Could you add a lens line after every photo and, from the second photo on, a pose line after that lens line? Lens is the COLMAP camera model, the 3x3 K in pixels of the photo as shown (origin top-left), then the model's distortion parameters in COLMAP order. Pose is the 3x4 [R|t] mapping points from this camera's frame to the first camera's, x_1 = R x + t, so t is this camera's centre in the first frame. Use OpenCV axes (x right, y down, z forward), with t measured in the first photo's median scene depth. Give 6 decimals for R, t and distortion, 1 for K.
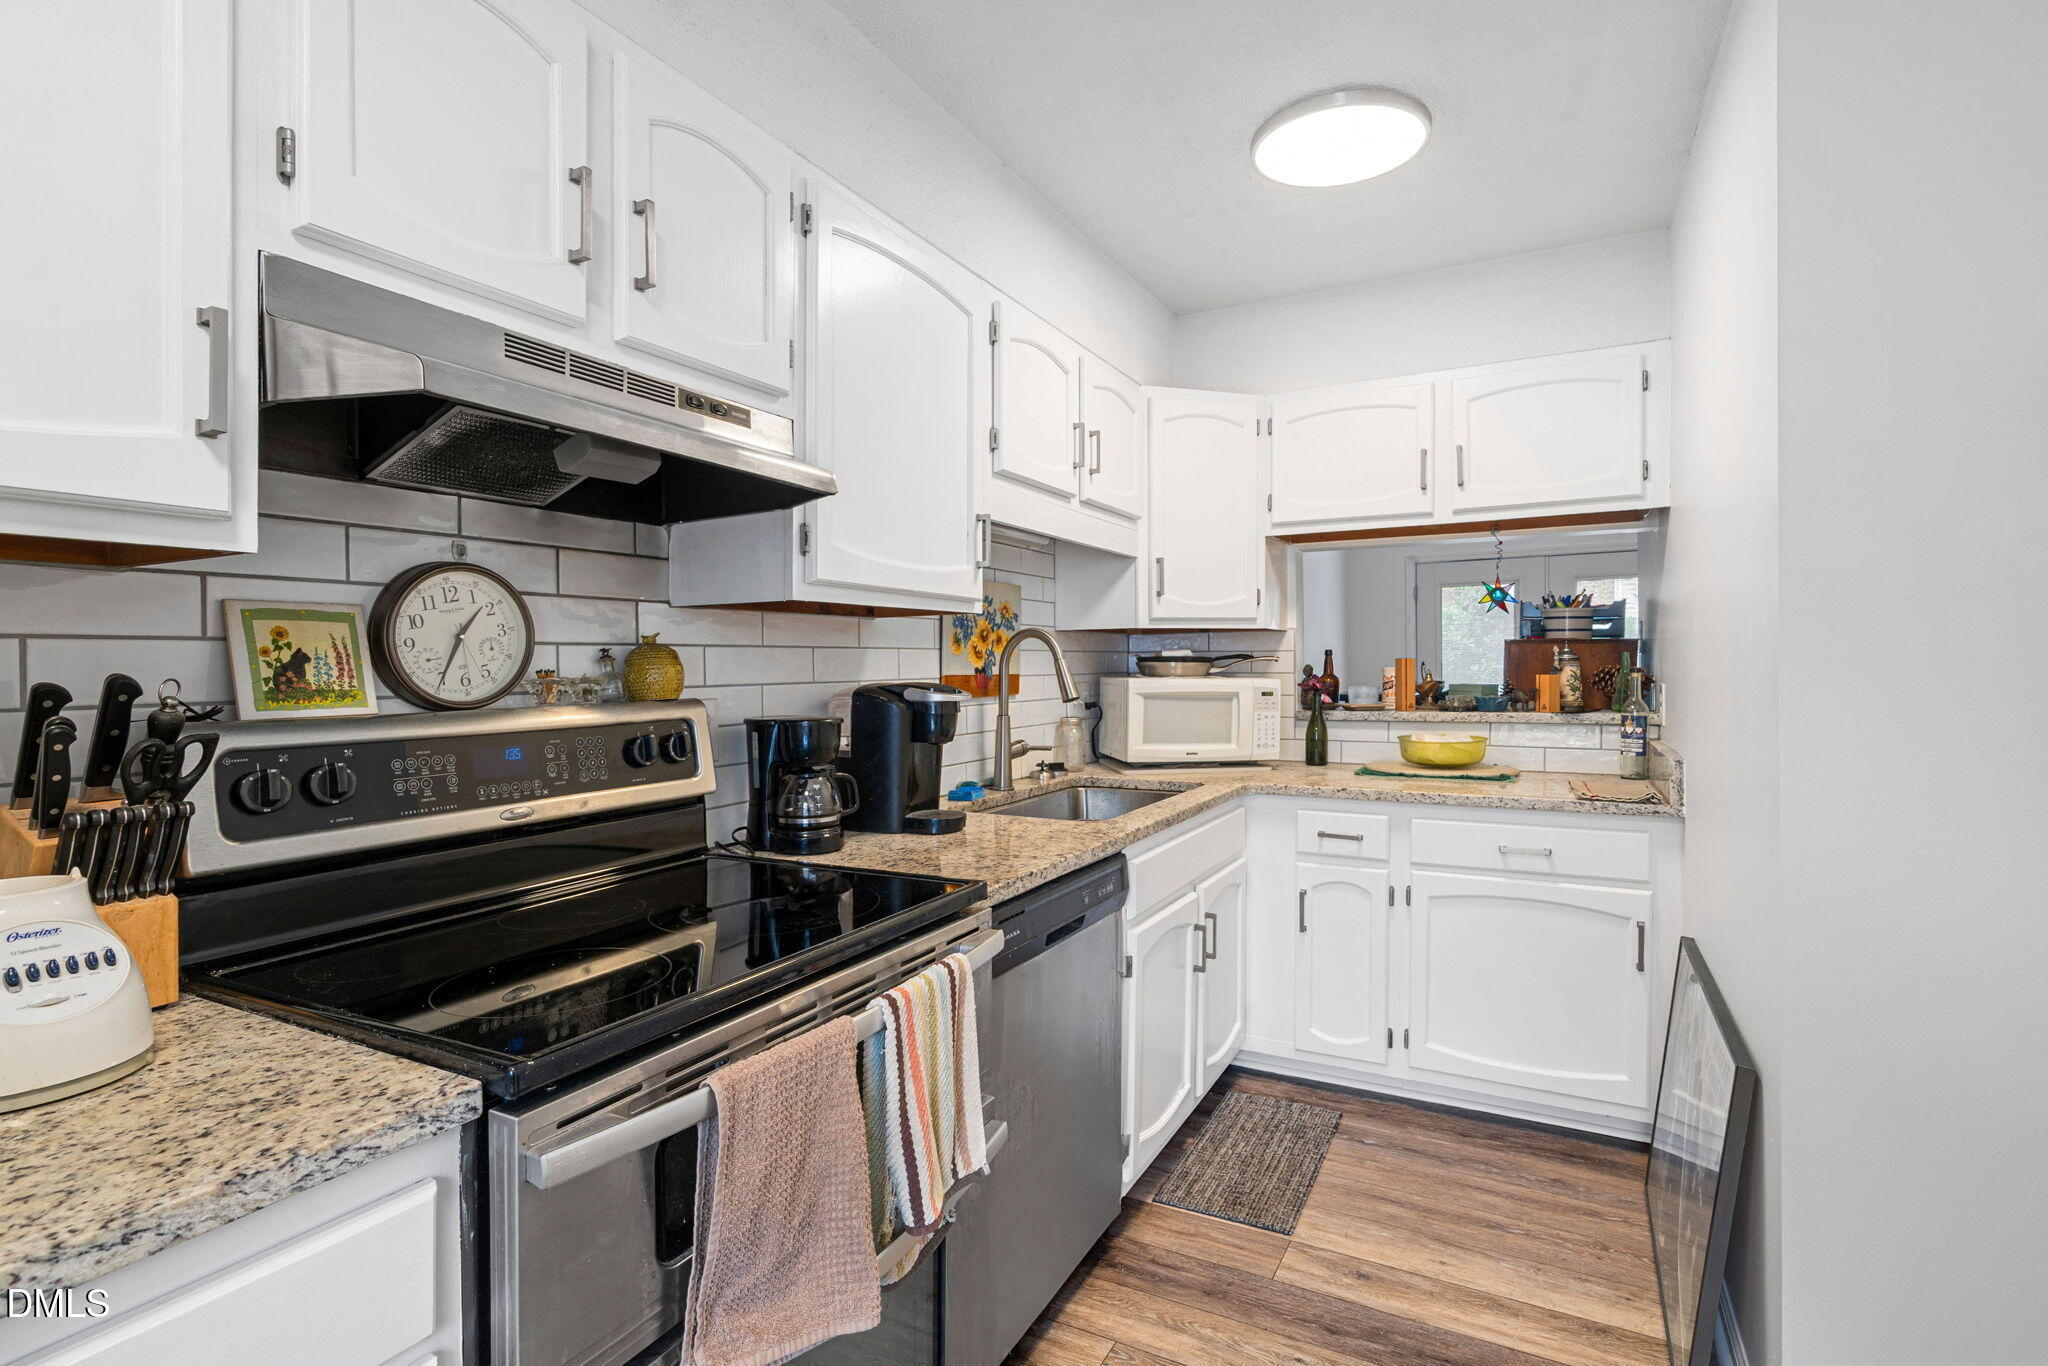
lens RADIAL K [[968.5, 0, 1024.0], [0, 968.5, 683.0], [0, 0, 1]] dist [0.000320, 0.000043]
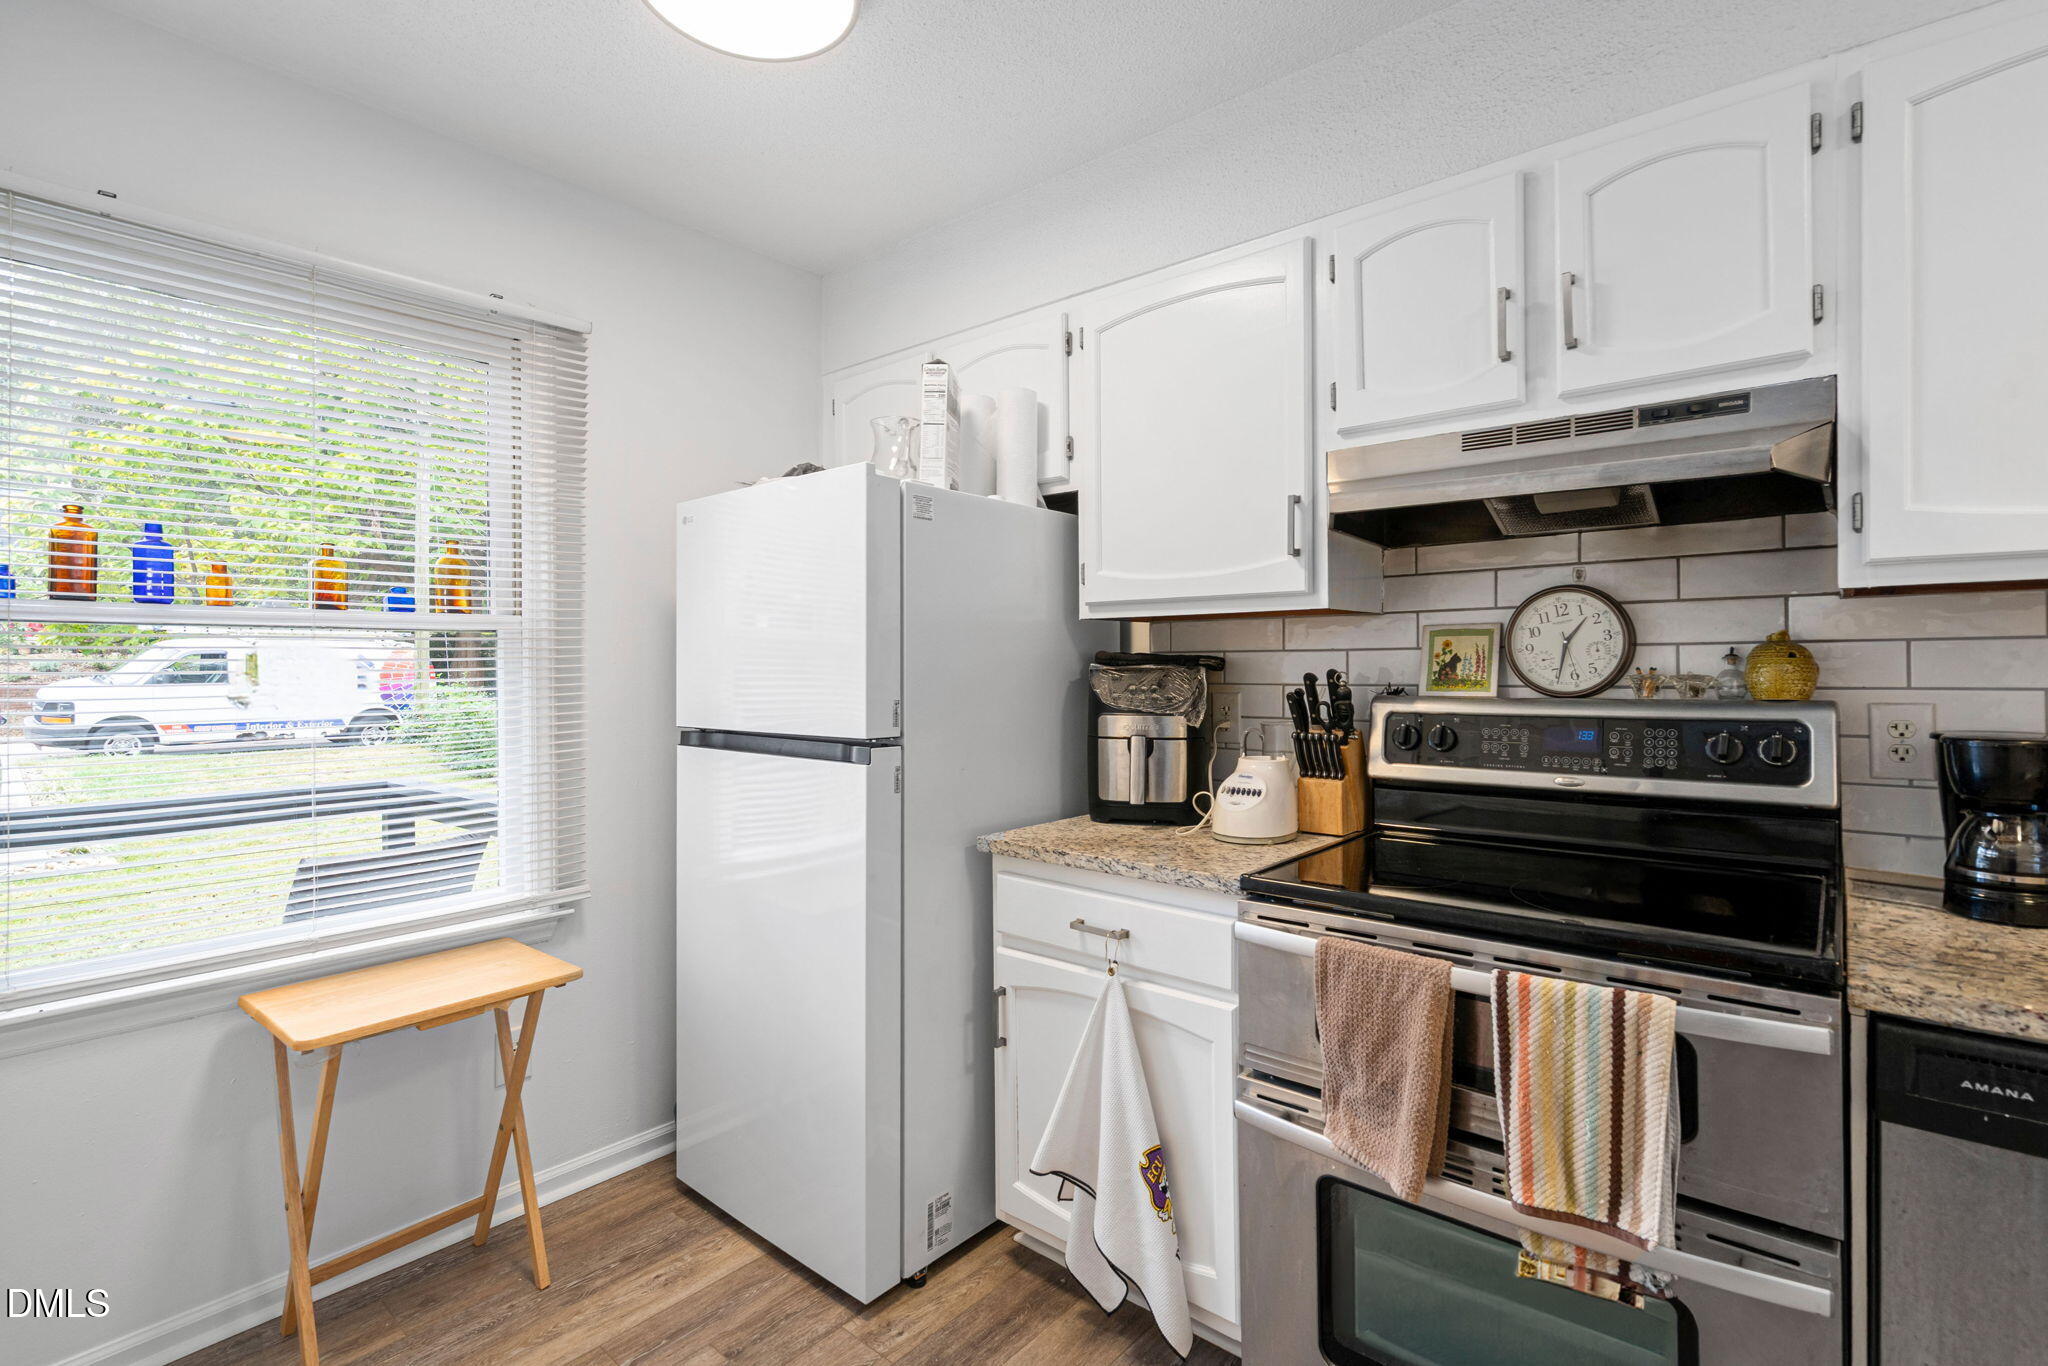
lens RADIAL K [[968.5, 0, 1024.0], [0, 968.5, 683.0], [0, 0, 1]] dist [0.000320, 0.000043]
pose [[-0.219939, 0.036002, -0.974849, 0.877173], [-0.003907, 0.999278, 0.037786, -0.040045], [0.975506, 0.012119, -0.219639, 0.589501]]
